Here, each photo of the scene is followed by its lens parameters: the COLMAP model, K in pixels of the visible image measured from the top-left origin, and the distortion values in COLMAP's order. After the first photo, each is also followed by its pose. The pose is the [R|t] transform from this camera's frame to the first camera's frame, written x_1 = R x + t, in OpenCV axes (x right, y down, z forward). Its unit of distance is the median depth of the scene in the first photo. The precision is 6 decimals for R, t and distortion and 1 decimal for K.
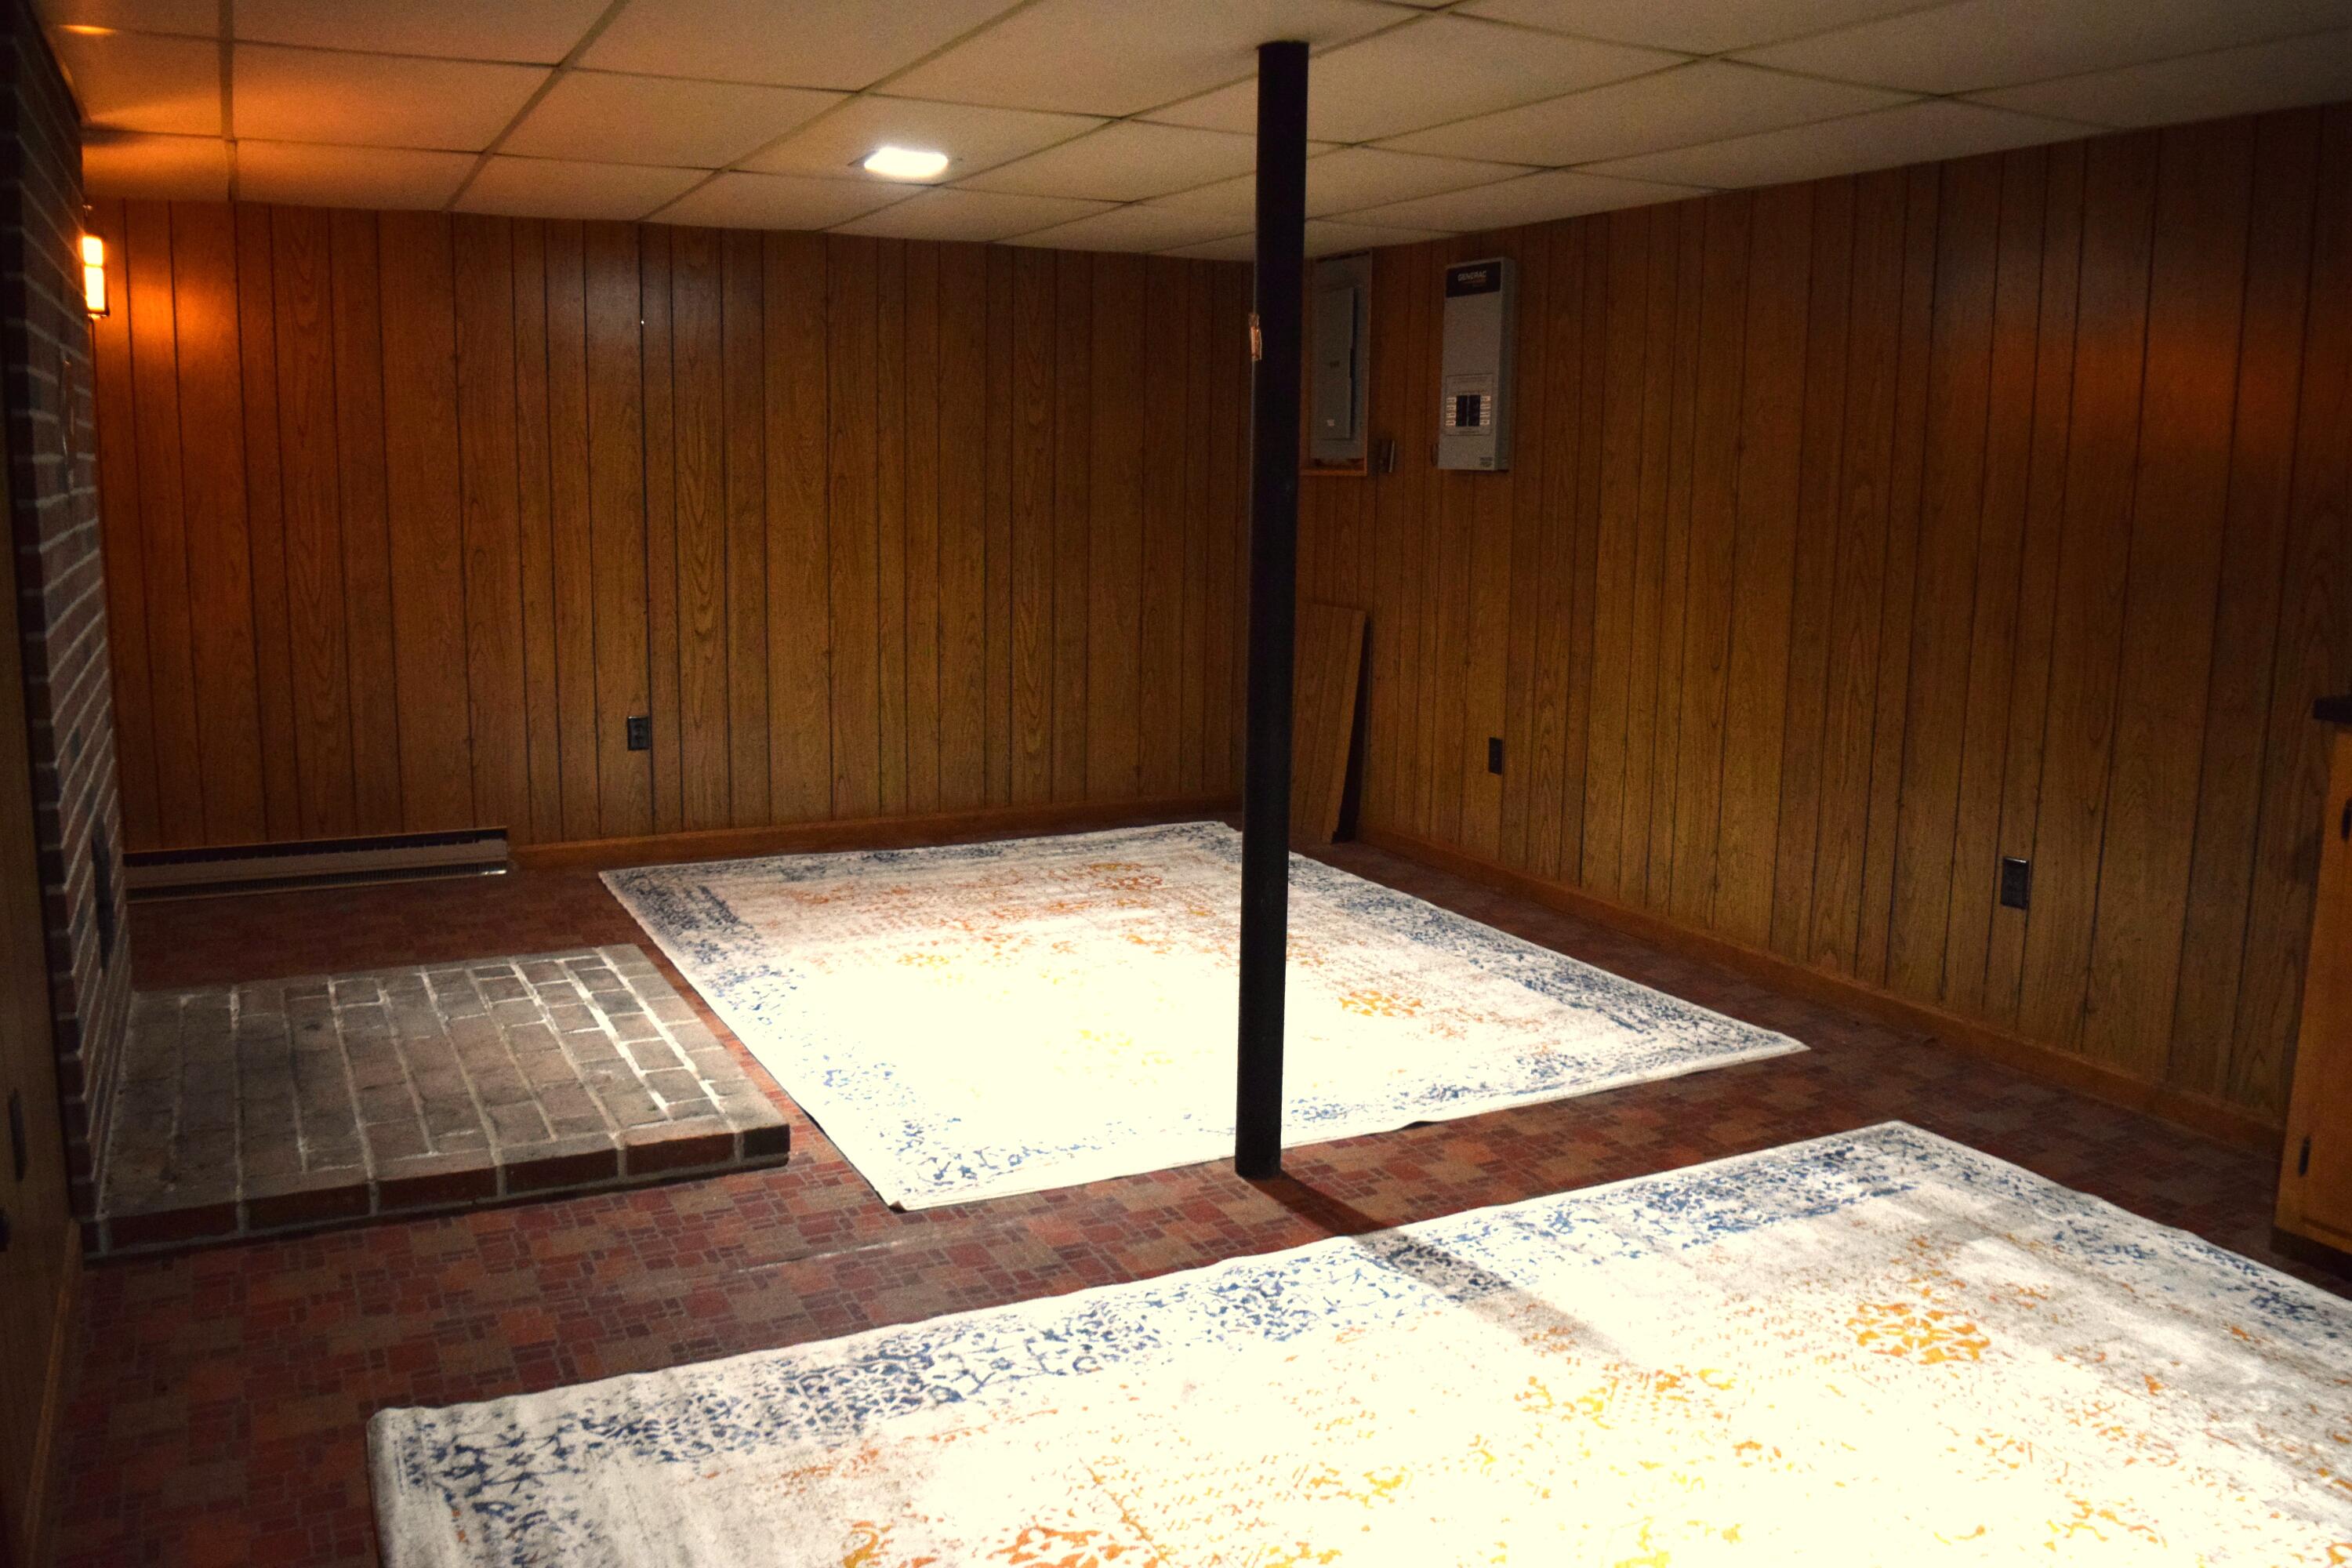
lens RADIAL K [[1836.9, 0, 1203.4], [0, 1836.9, 765.9], [0, 0, 1]] dist [-0.101865, 0.028251]
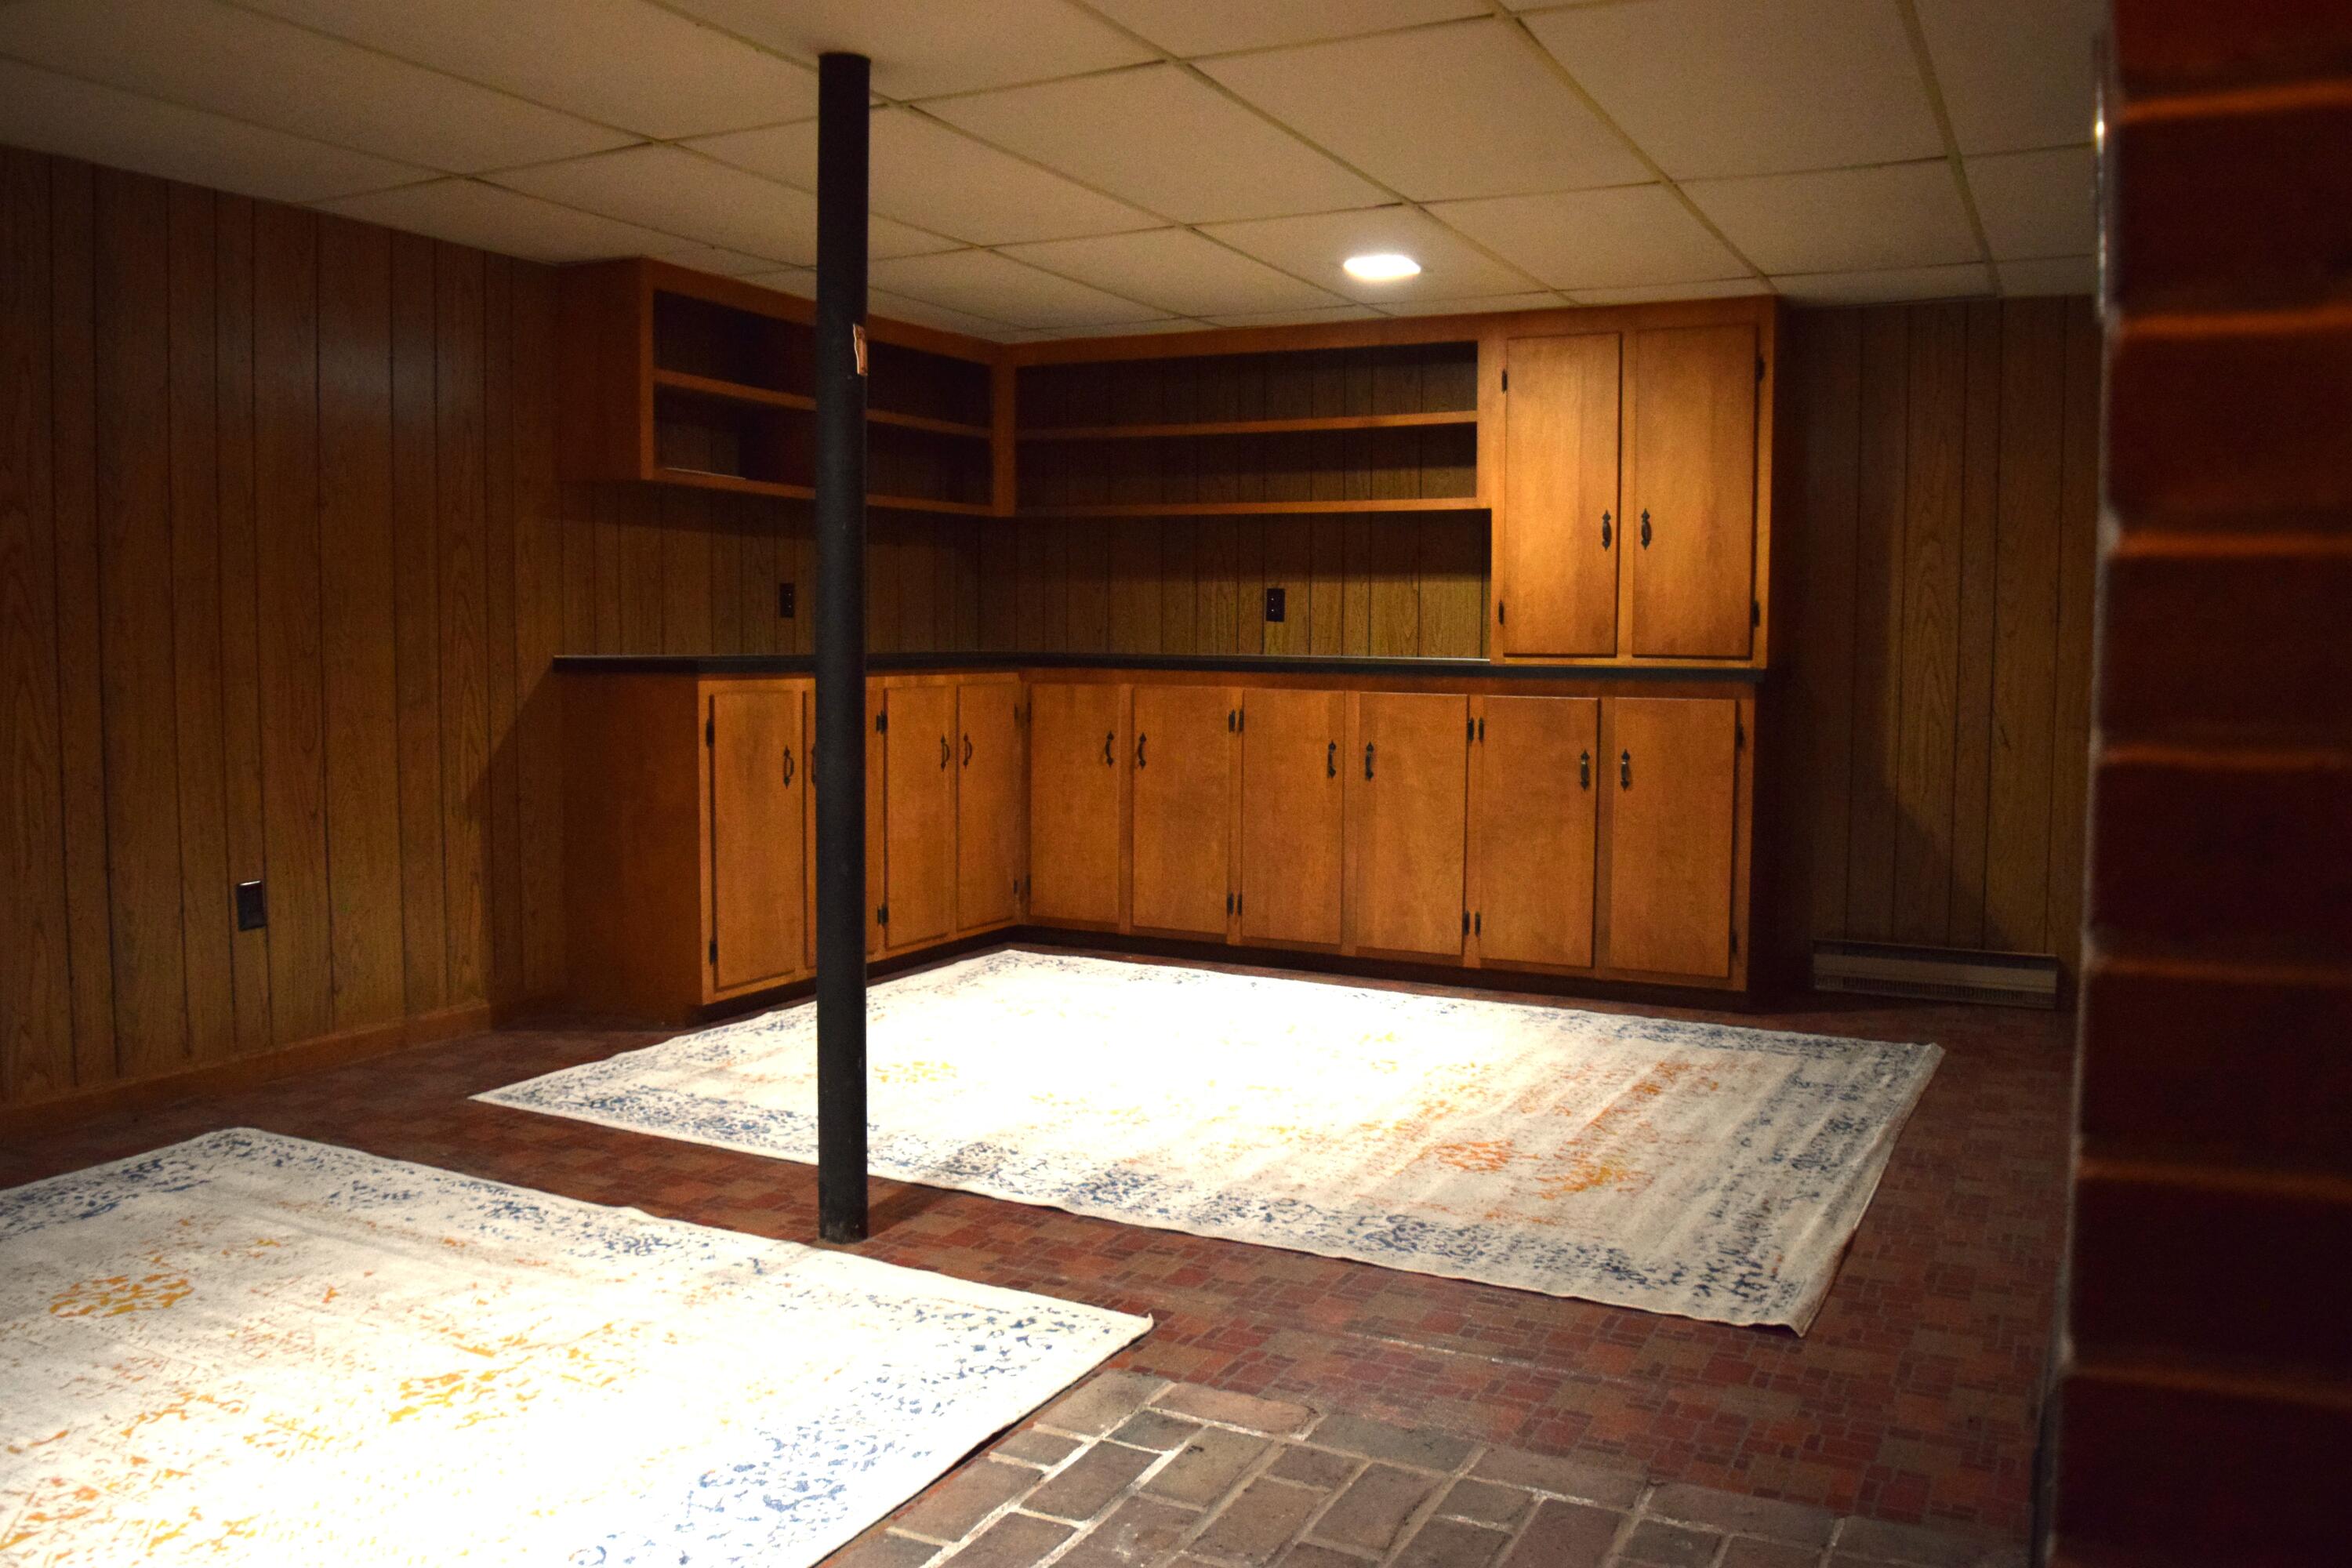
lens RADIAL K [[1836.9, 0, 1203.4], [0, 1836.9, 765.9], [0, 0, 1]] dist [-0.101865, 0.028251]
pose [[-0.580439, -0.081263, 0.810239, -0.795724], [0.114373, 0.977009, 0.179924, -0.156089], [-0.806232, 0.197104, -0.557800, 1.301758]]
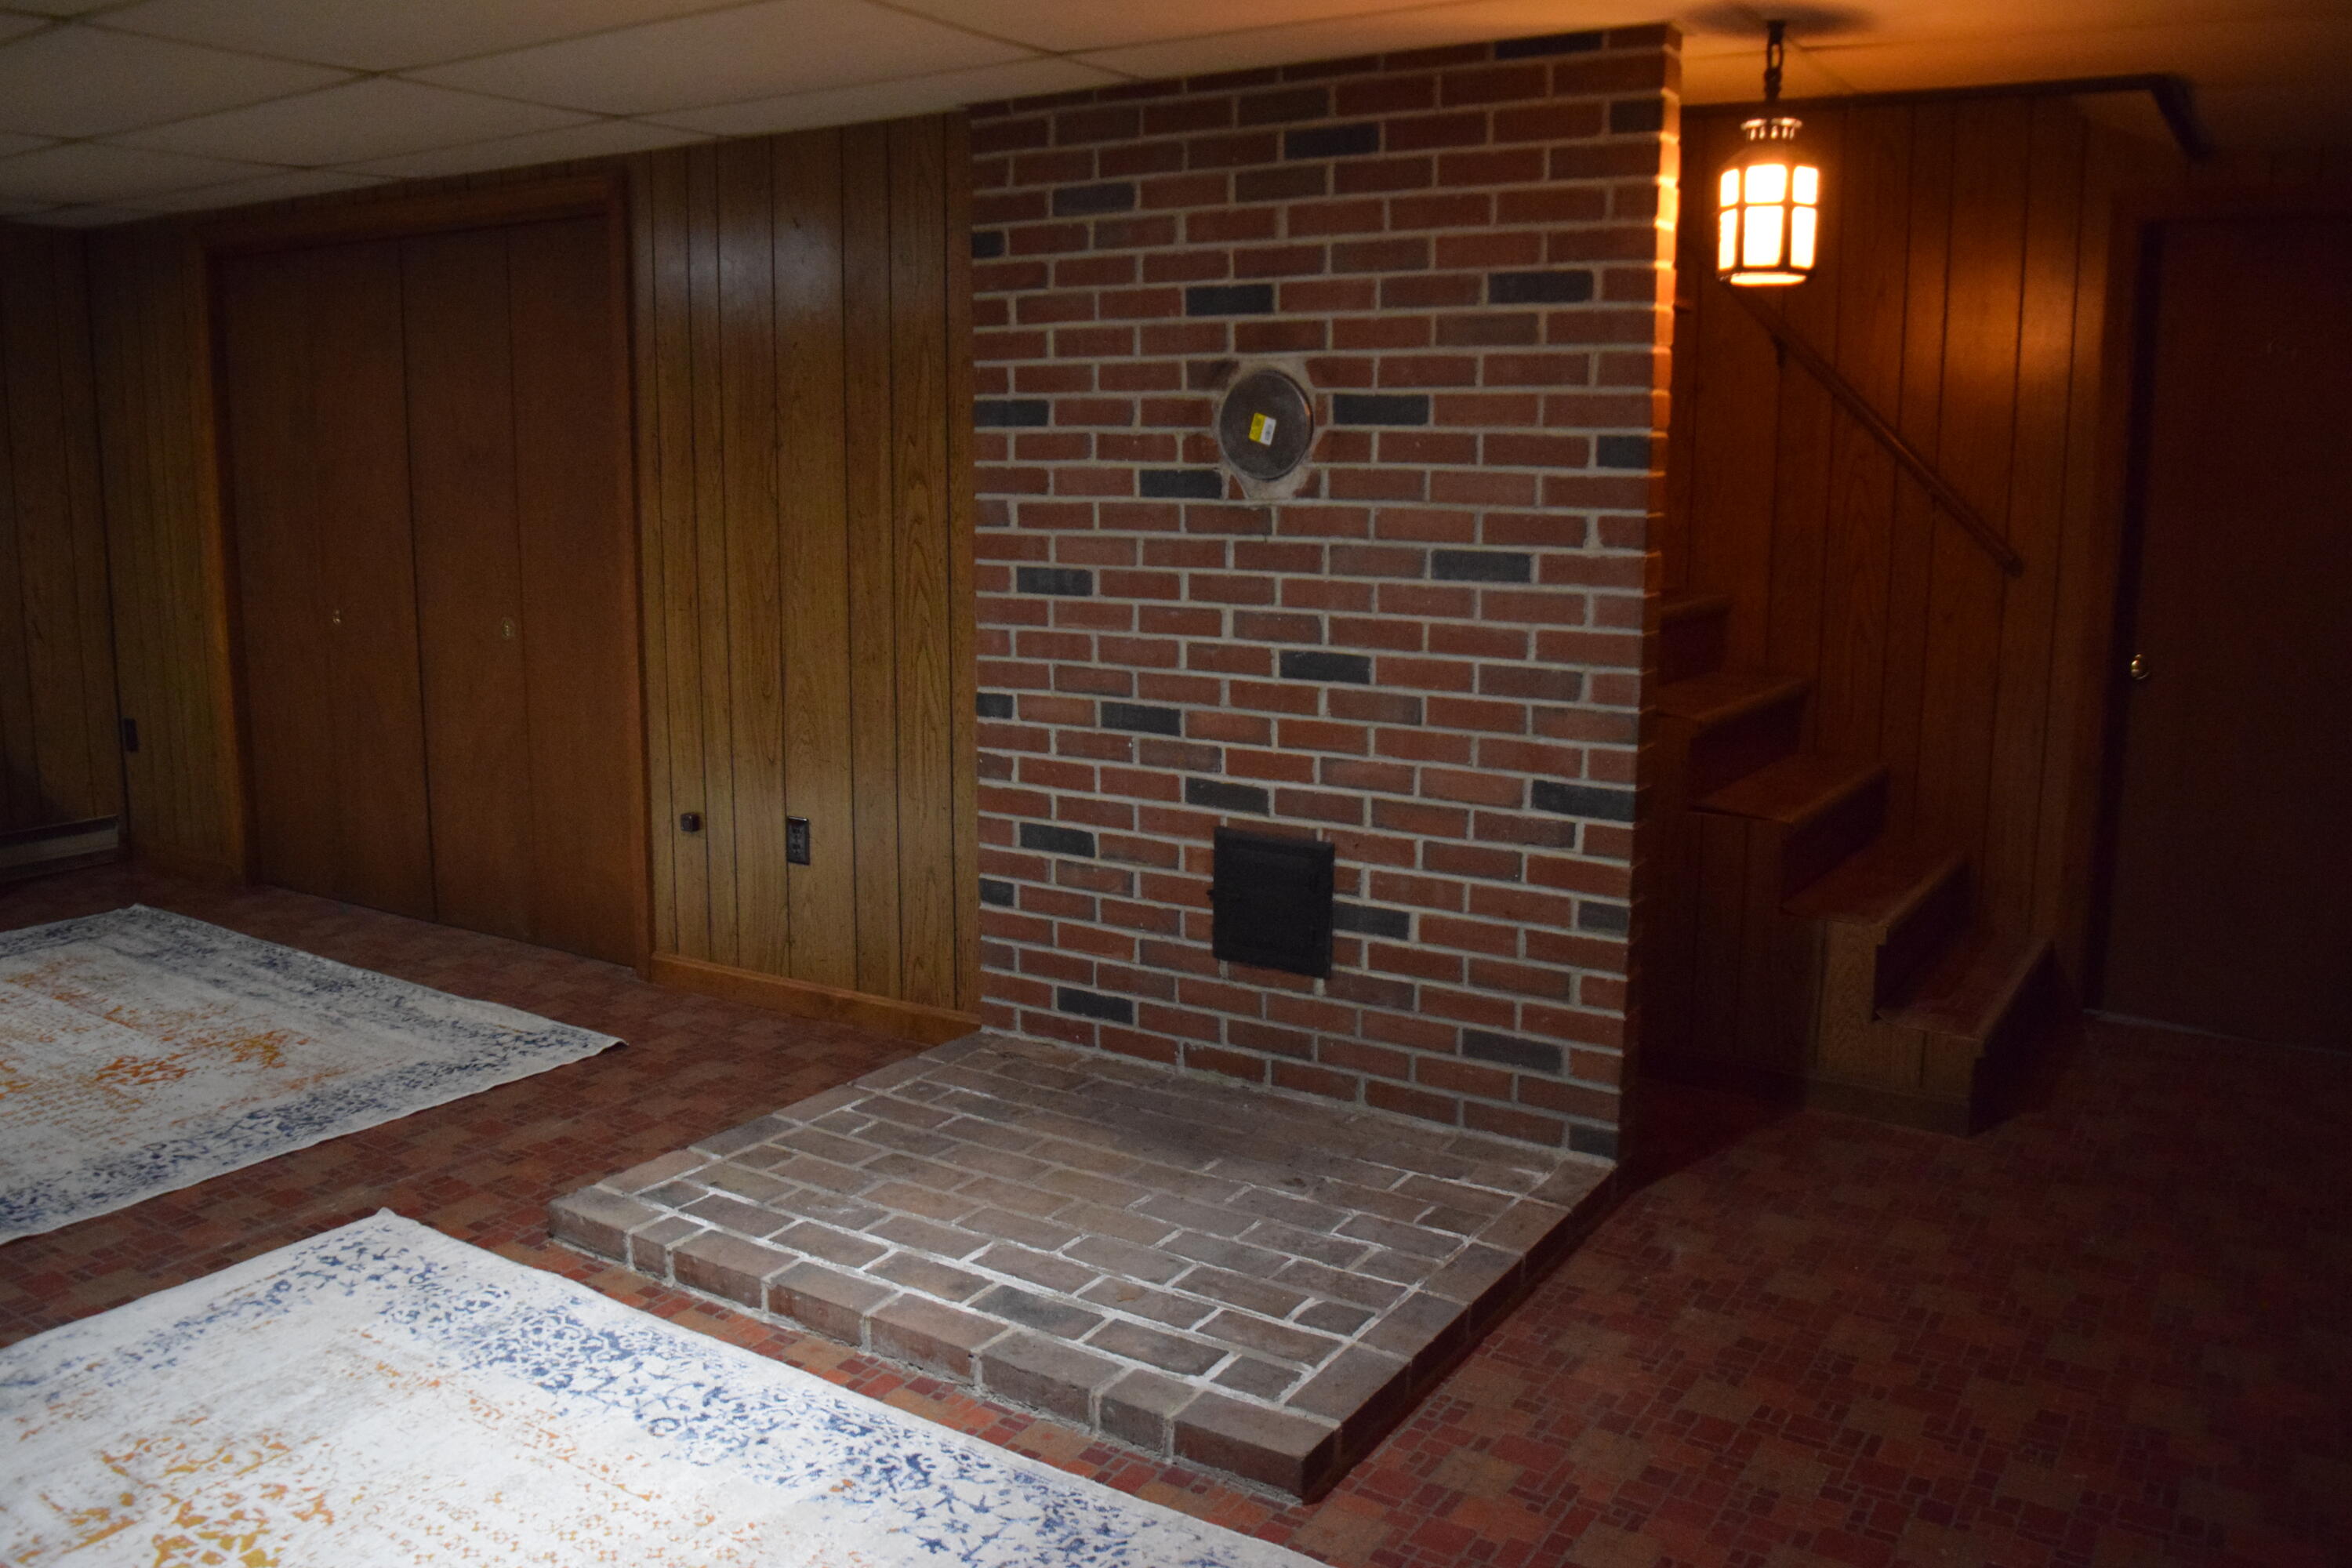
lens RADIAL K [[1836.9, 0, 1203.4], [0, 1836.9, 765.9], [0, 0, 1]] dist [-0.101865, 0.028251]
pose [[-0.864366, 0.058245, -0.499478, -0.073862], [-0.106099, 0.949786, 0.294364, -0.300960], [0.491542, 0.307432, -0.814783, 1.792085]]
